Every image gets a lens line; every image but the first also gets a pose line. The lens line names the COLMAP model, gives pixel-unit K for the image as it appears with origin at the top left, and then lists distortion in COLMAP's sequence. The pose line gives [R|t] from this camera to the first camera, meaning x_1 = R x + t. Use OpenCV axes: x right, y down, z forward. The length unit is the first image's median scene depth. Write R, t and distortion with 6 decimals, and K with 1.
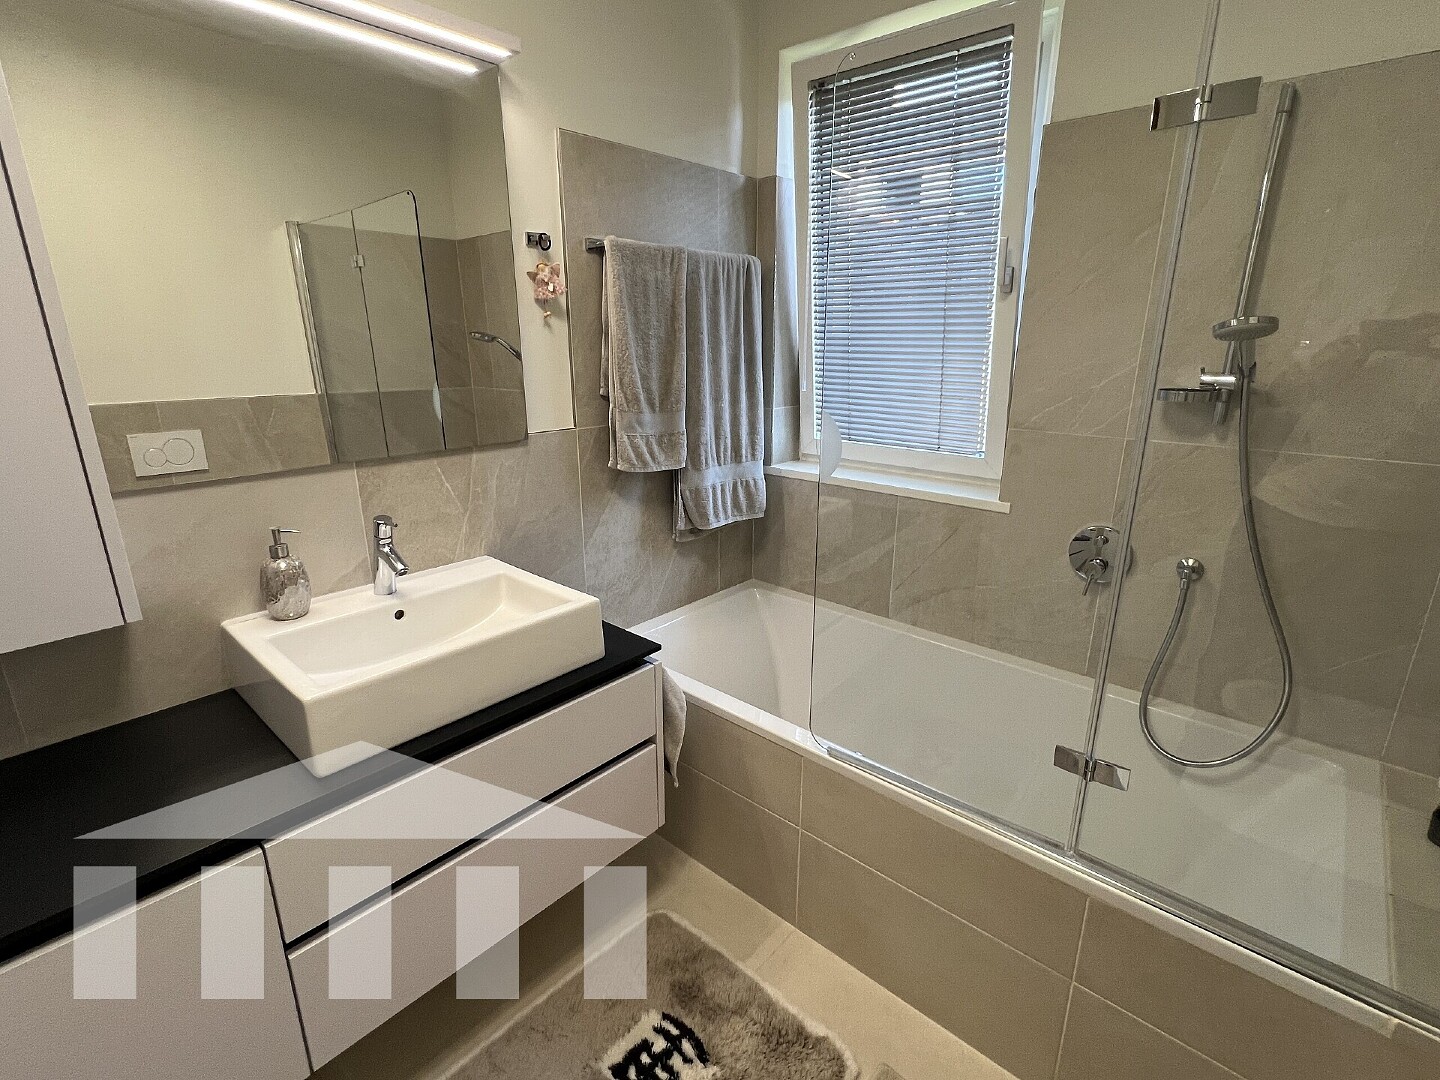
lens RADIAL K [[683.7, 0, 711.8], [0, 683.7, 538.8], [0, 0, 1]] dist [-0.002106, 0.000814]
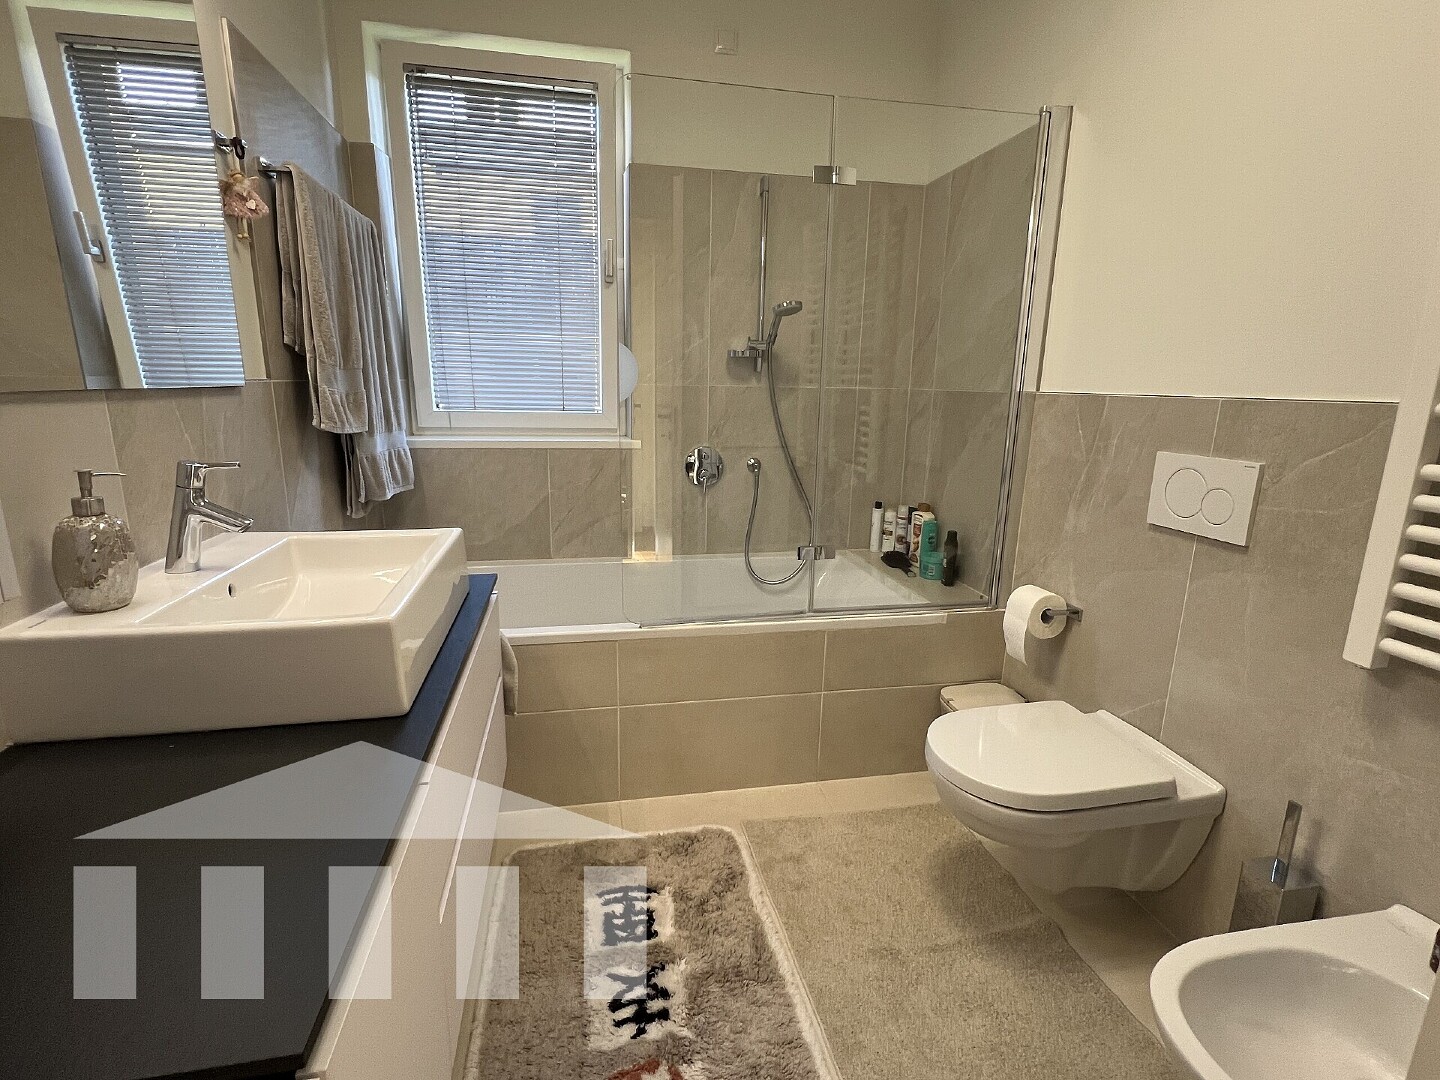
lens RADIAL K [[683.7, 0, 711.8], [0, 683.7, 538.8], [0, 0, 1]] dist [-0.002106, 0.000814]
pose [[0.603675, -0.167192, 0.779502, -0.618202], [0.209174, 0.976724, 0.047502, 0.113407], [-0.769300, 0.134376, 0.624596, 0.093520]]
